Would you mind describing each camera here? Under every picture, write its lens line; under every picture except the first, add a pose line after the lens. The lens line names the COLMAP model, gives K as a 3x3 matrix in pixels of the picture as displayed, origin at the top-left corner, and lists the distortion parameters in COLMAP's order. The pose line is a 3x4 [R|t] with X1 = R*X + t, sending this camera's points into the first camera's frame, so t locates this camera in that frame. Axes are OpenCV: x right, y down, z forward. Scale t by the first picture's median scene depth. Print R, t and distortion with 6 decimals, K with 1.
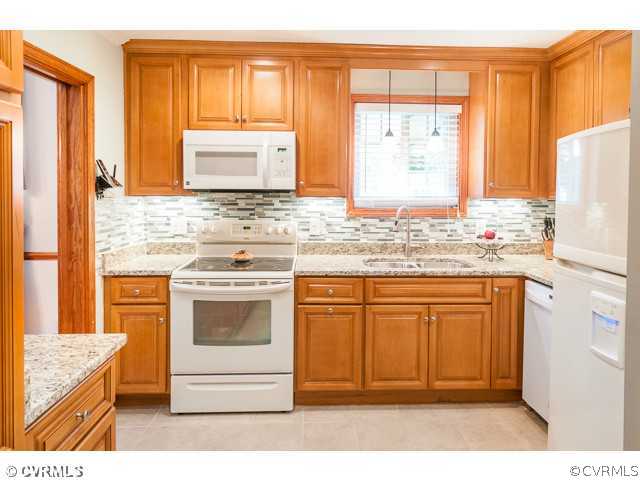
lens RADIAL K [[407.2, 0, 319.5], [0, 407.2, 197.8], [0, 0, 1]] dist [0.000287, 0.000508]
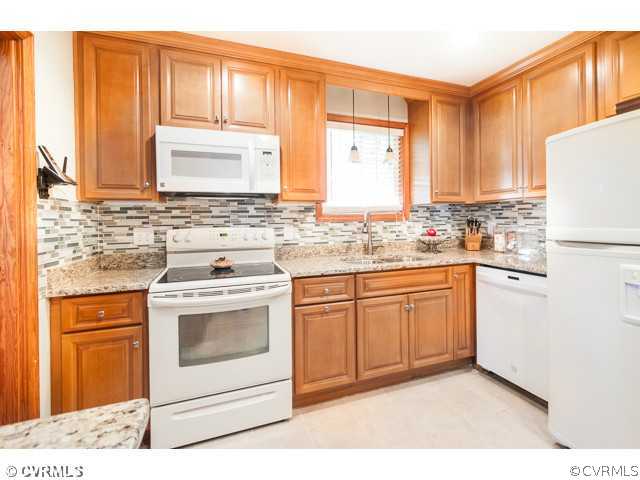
lens RADIAL K [[291.8, 0, 323.8], [0, 291.8, 217.6], [0, 0, 1]] dist [-0.000051, -0.000195]
pose [[0.950481, -0.017726, 0.310276, -0.181885], [0.023542, 0.999610, -0.015008, 0.053143], [-0.309889, 0.021569, 0.950528, 0.274657]]
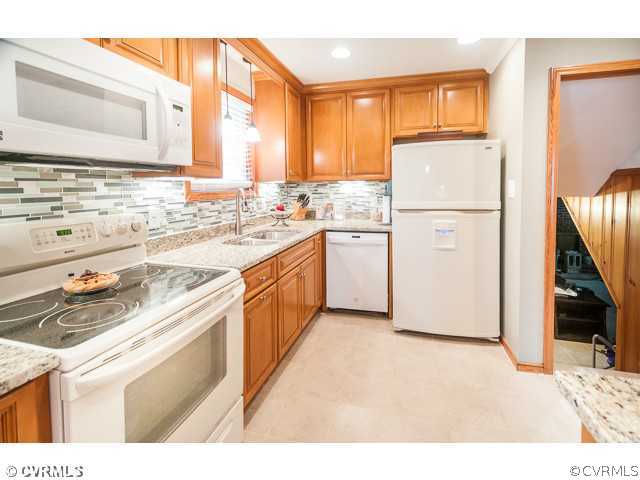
lens RADIAL K [[285.8, 0, 335.3], [0, 285.8, 196.9], [0, 0, 1]] dist [0.000670, -0.000099]
pose [[0.280195, -0.045220, 0.958877, -0.486773], [0.020839, 0.998941, 0.041020, 0.019552], [-0.959717, 0.008489, 0.280841, 0.593824]]
